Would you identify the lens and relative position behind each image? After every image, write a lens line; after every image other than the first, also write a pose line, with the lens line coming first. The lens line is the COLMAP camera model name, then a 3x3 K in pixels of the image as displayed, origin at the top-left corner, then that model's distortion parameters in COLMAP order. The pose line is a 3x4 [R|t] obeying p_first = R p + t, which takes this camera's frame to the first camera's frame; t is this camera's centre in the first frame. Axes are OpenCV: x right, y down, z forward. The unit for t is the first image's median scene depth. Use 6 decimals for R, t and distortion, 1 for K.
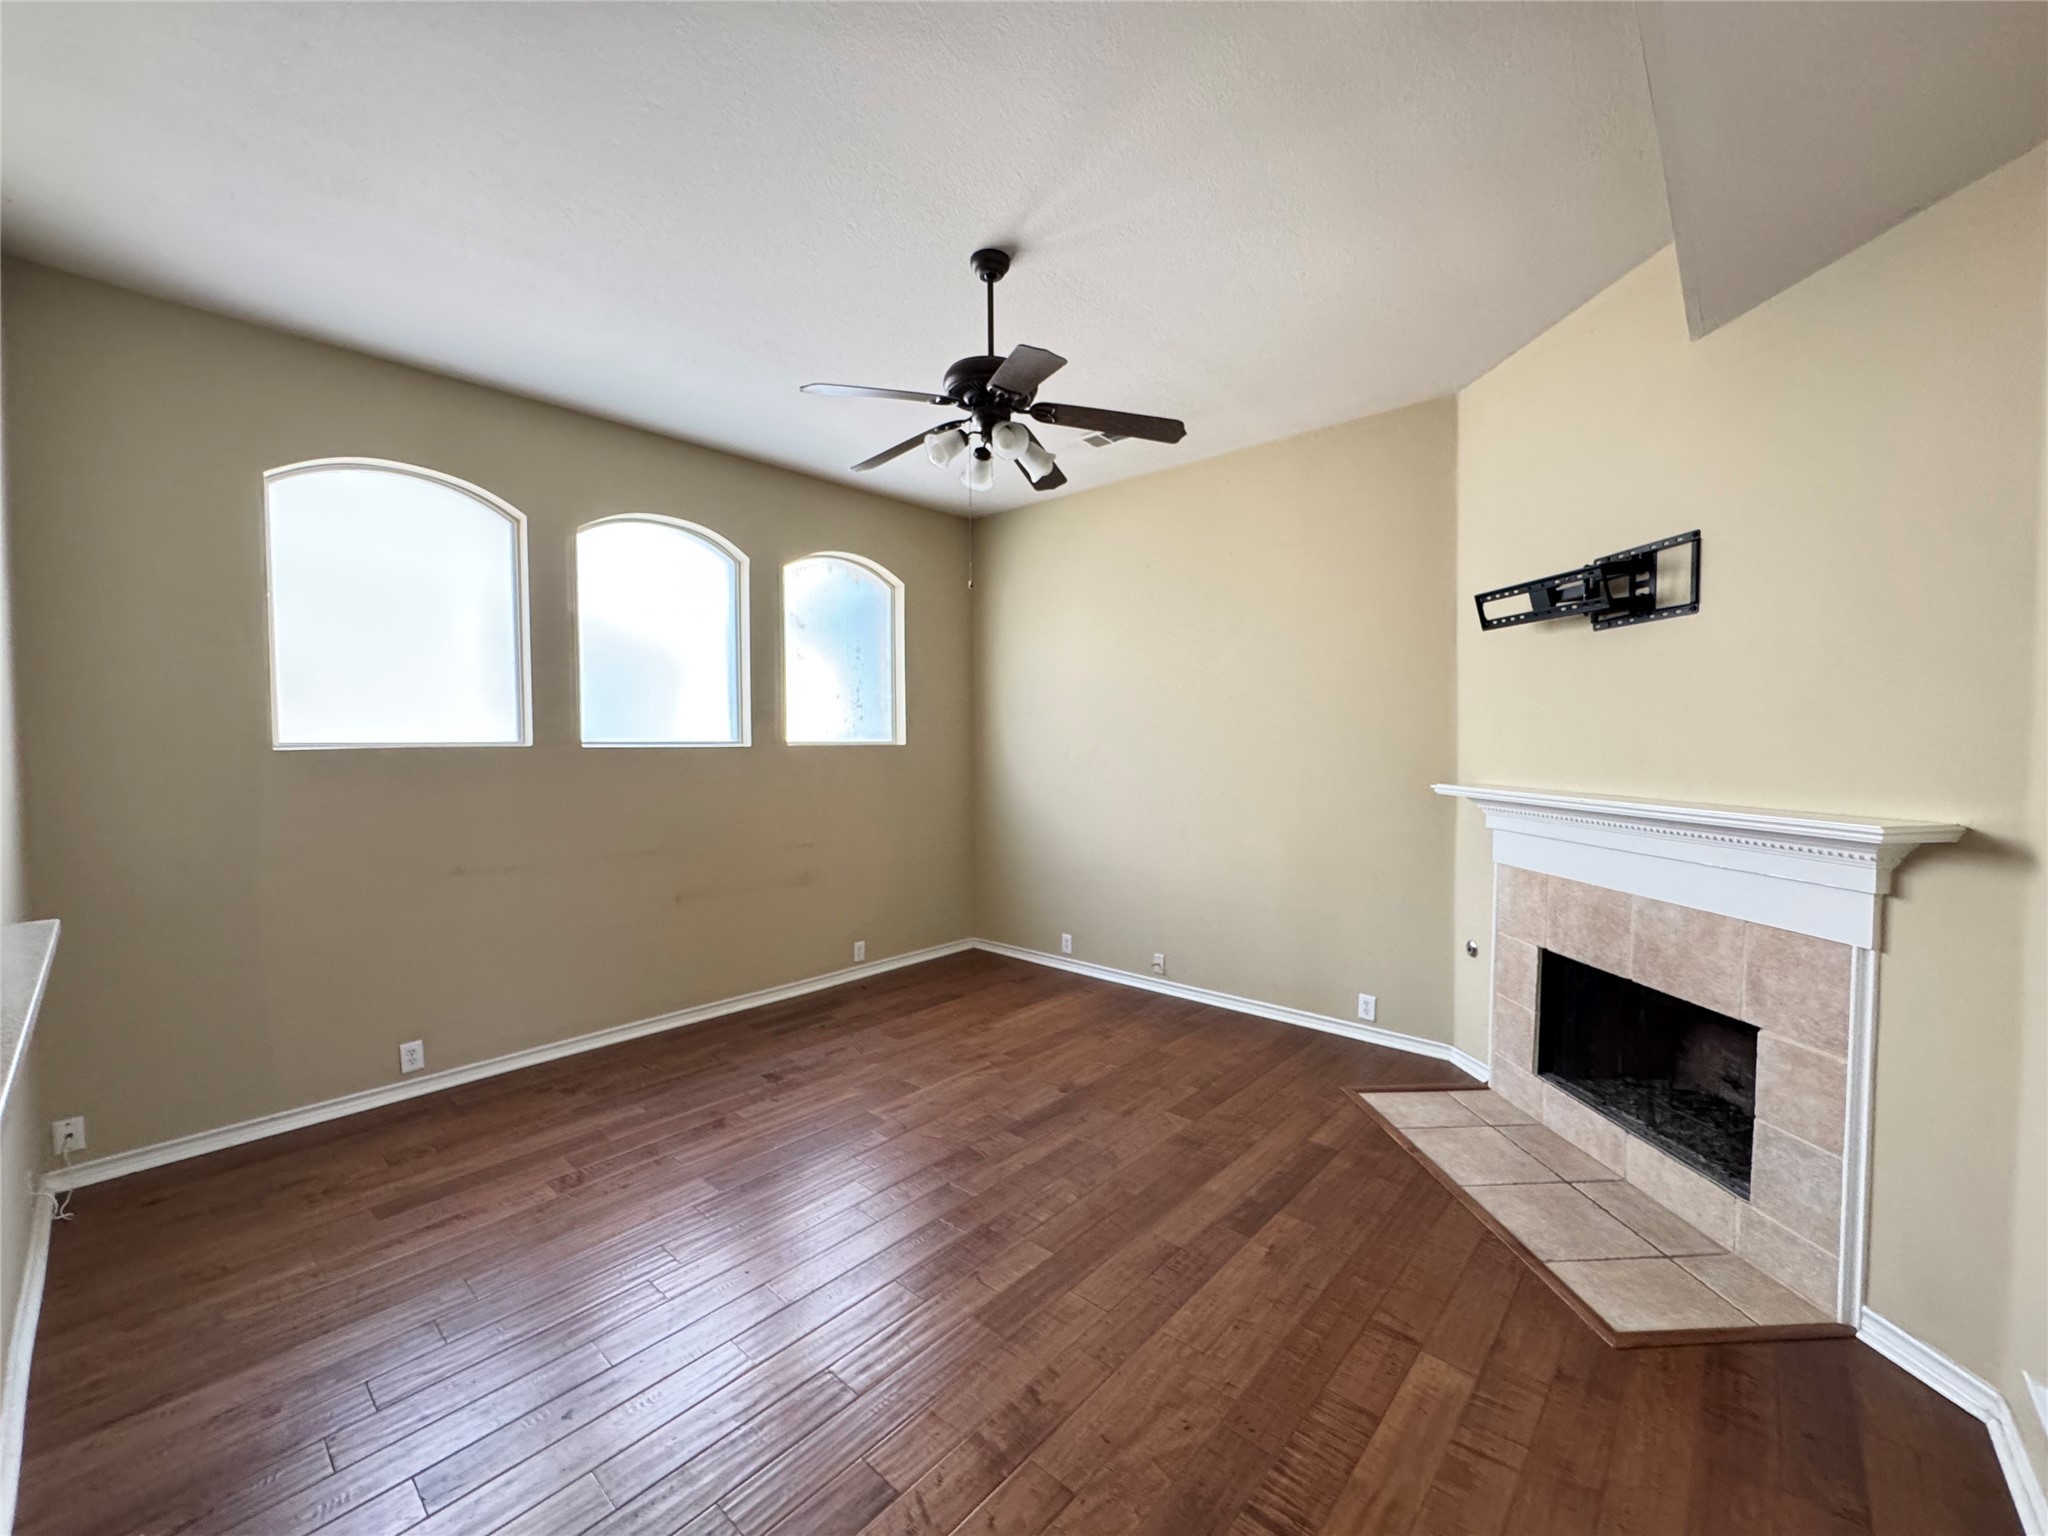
lens RADIAL K [[822.6, 0, 1024.0], [0, 822.6, 768.0], [0, 0, 1]] dist [-0.003230, 0.000039]
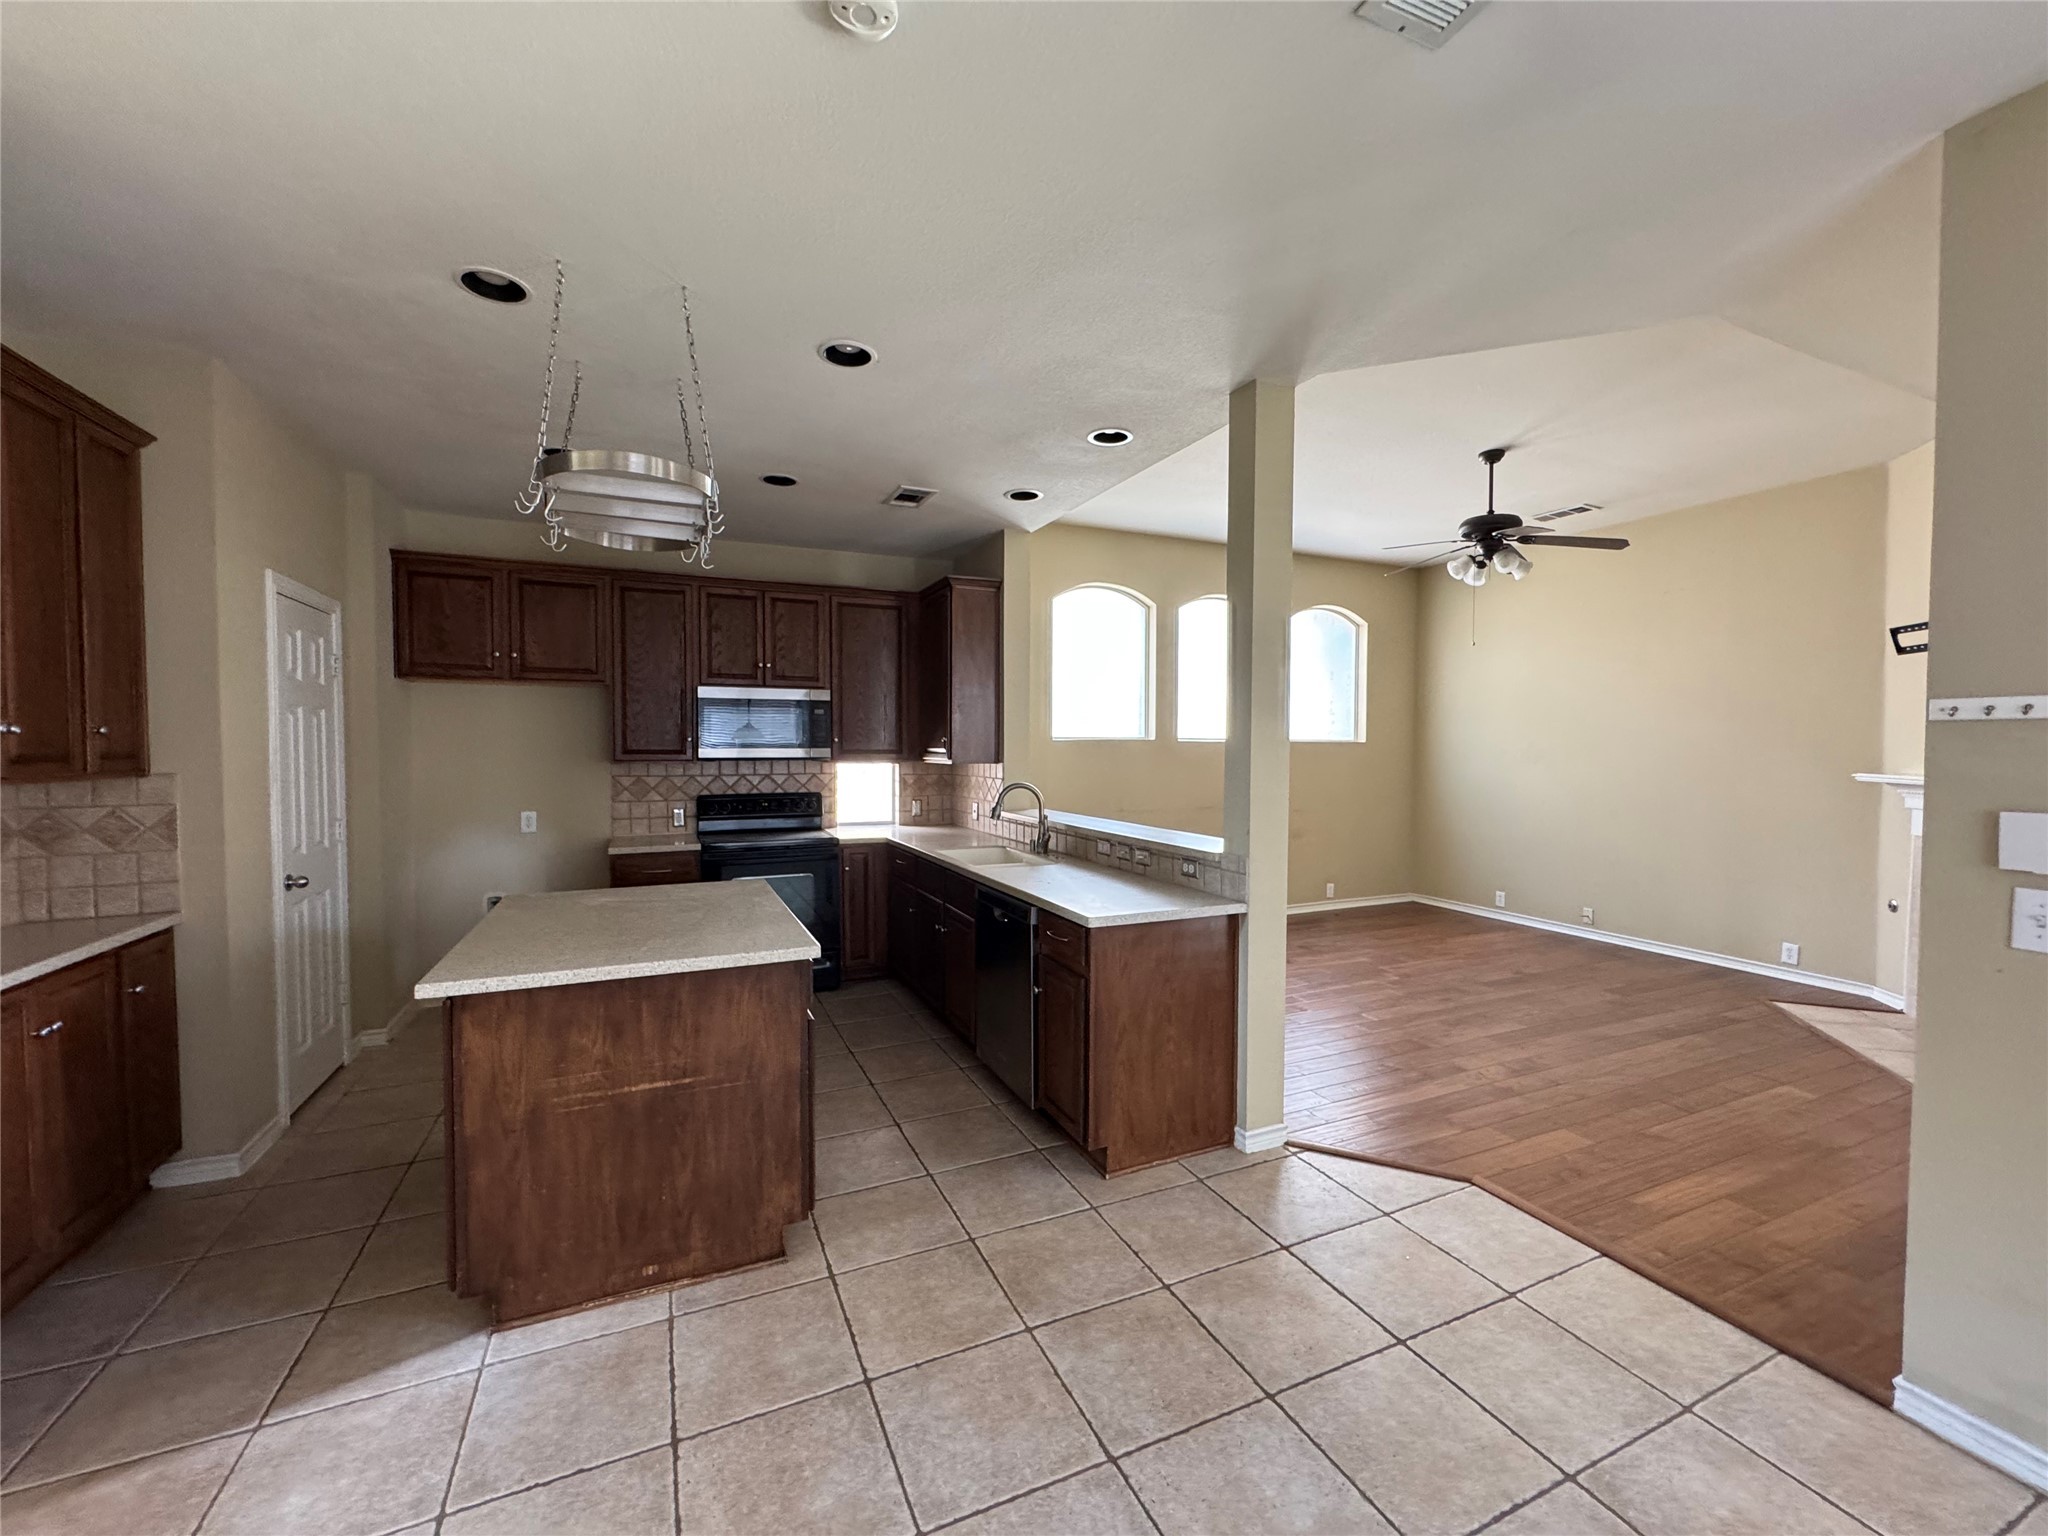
lens RADIAL K [[823.5, 0, 1020.9], [0, 823.5, 768.2], [0, 0, 1]] dist [-0.001984, -0.000300]
pose [[0.913603, 0.020179, -0.406107, -0.209537], [-0.022255, 0.999752, -0.000391, 0.051281], [0.405998, 0.009396, 0.913826, -0.870534]]
